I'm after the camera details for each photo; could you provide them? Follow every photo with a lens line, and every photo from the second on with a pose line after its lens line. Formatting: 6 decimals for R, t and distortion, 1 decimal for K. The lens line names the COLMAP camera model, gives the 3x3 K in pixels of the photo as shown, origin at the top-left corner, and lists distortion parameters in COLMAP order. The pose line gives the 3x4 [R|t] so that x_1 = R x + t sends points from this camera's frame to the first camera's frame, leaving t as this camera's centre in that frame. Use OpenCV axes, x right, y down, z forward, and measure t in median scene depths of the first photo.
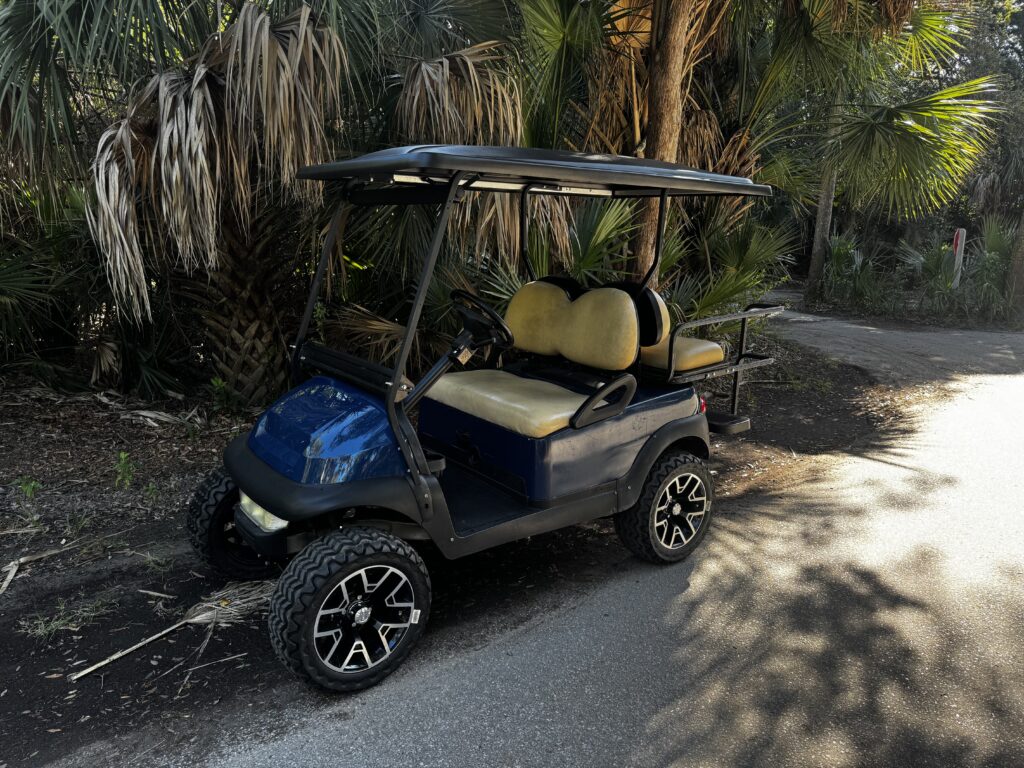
lens RADIAL K [[710.0, 0, 508.8], [0, 710.0, 397.4], [0, 0, 1]] dist [0.050706, -0.063661]
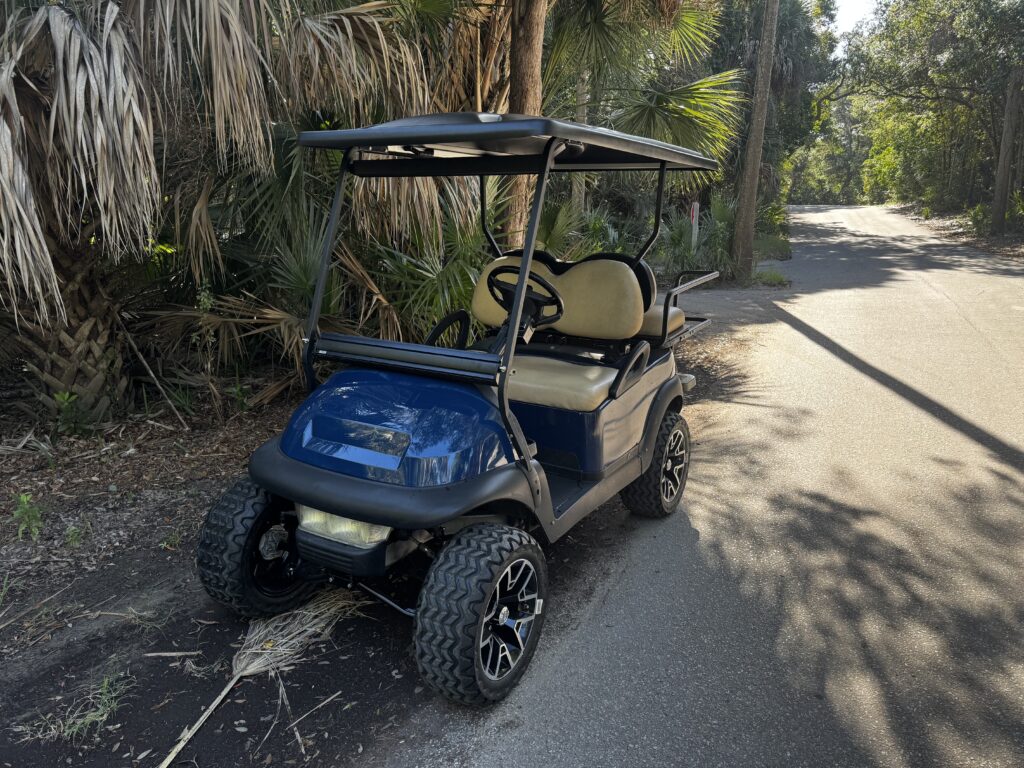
lens RADIAL K [[710.0, 0, 508.8], [0, 710.0, 397.4], [0, 0, 1]] dist [0.050706, -0.063661]
pose [[0.926173, -0.106249, 0.361822, -0.359568], [0.095271, 0.994288, 0.048103, -0.017982], [-0.364867, -0.010080, 0.931005, 0.089235]]
